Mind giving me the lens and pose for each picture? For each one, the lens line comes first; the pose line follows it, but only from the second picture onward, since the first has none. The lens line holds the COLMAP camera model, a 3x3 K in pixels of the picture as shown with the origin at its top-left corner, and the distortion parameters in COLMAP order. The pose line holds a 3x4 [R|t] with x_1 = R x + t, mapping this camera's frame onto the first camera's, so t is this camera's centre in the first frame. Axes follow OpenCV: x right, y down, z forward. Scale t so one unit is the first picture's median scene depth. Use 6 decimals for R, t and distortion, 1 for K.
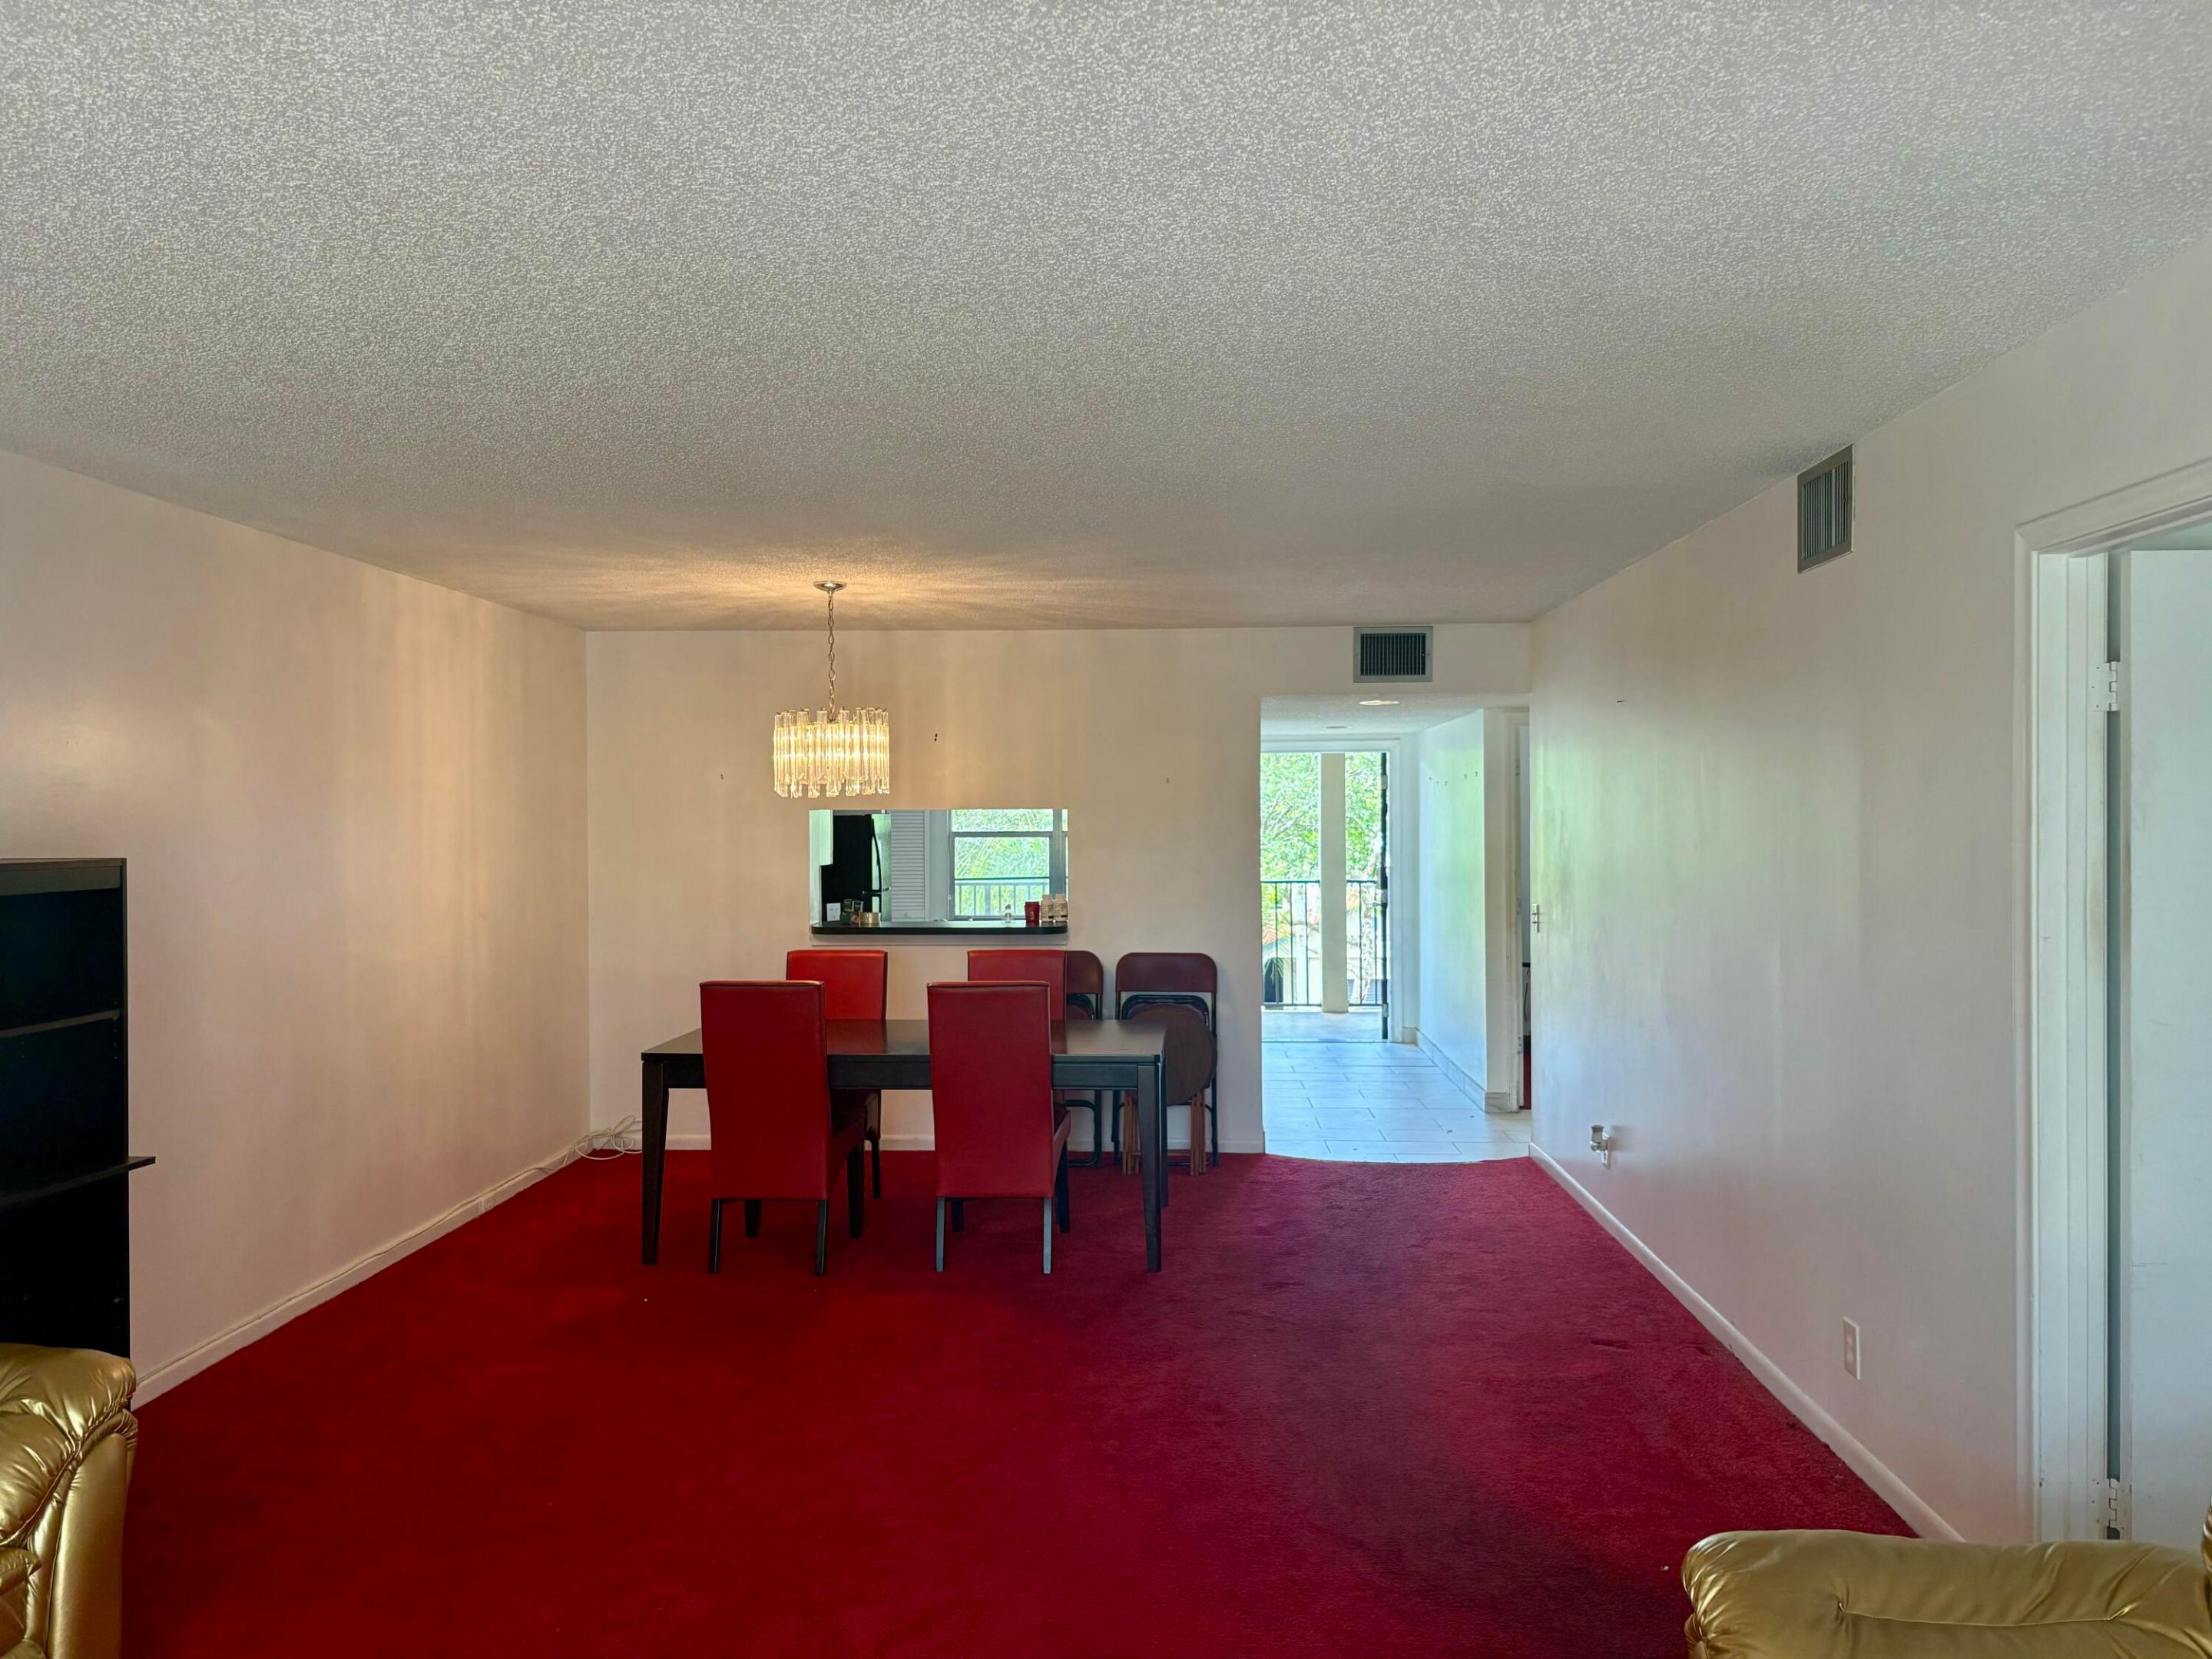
lens RADIAL K [[1698.8, 0, 1097.7], [0, 1698.8, 832.3], [0, 0, 1]] dist [0.059114, -0.008149]
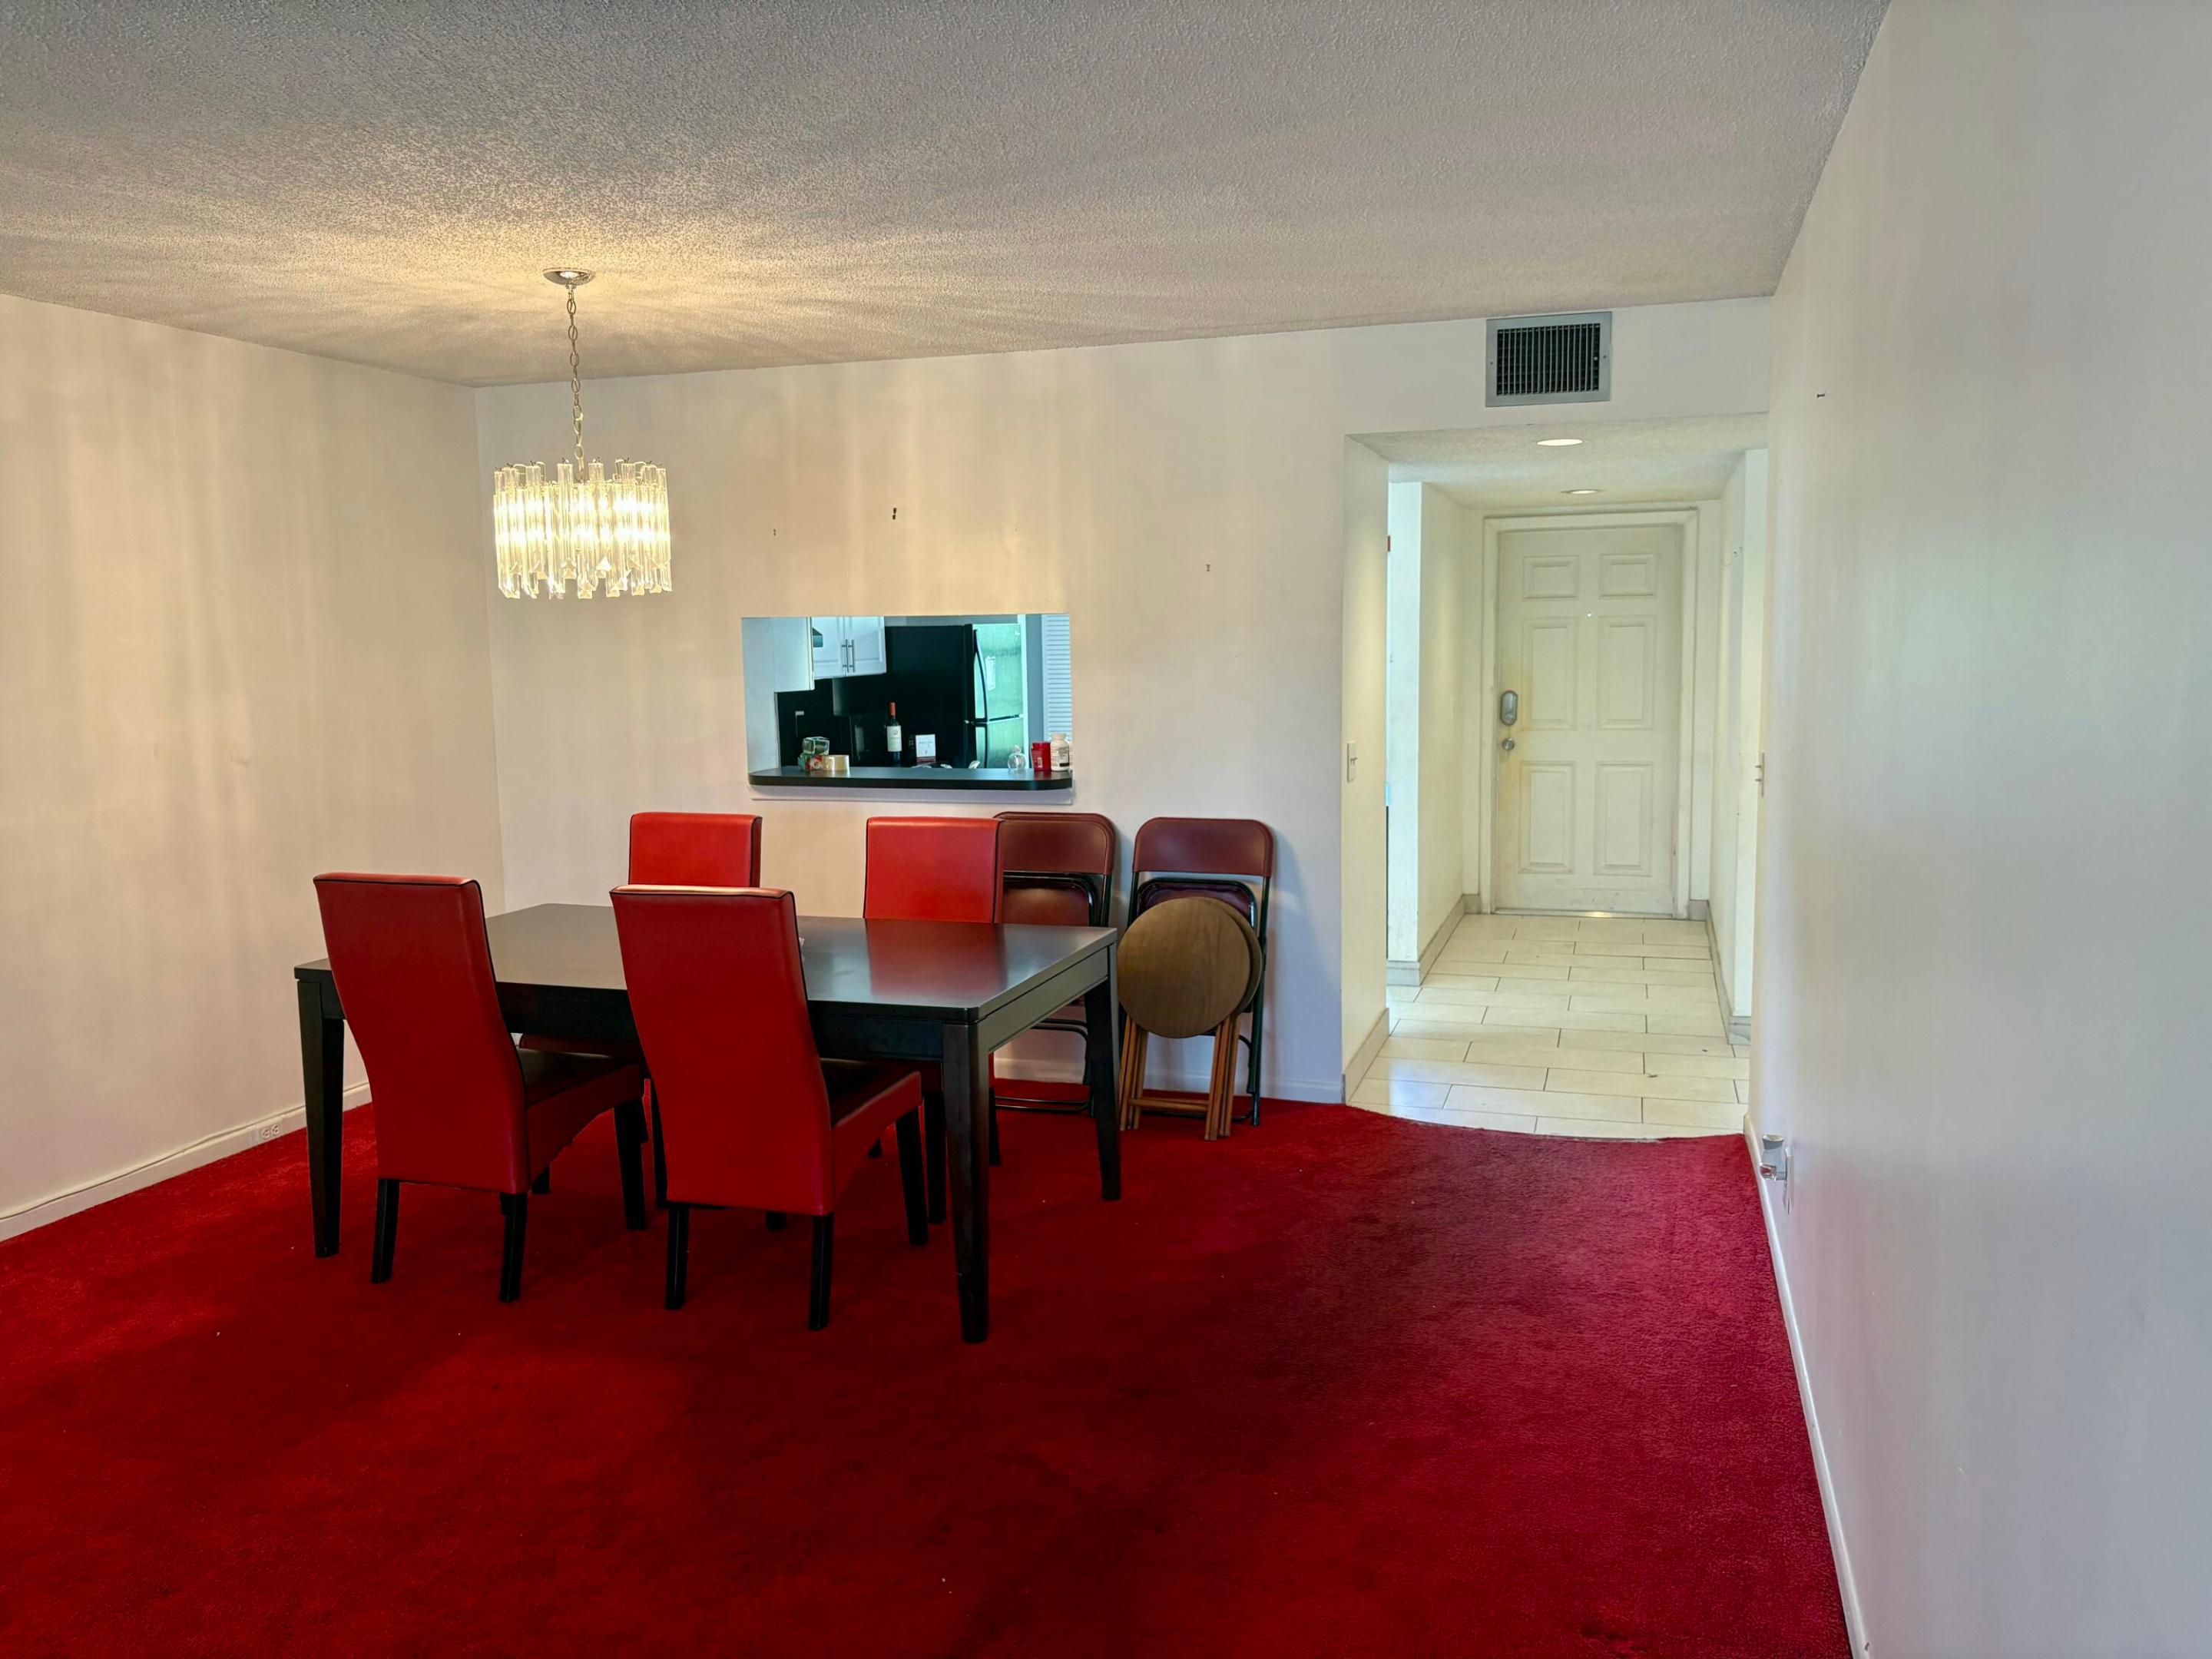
lens RADIAL K [[1698.8, 0, 1124.8], [0, 1698.8, 824.1], [0, 0, 1]] dist [0.059114, -0.008149]
pose [[0.966795, 0.016495, -0.255020, 0.188084], [0.010716, 0.994421, 0.104943, -0.000103], [0.255329, -0.104191, 0.961224, 0.323205]]
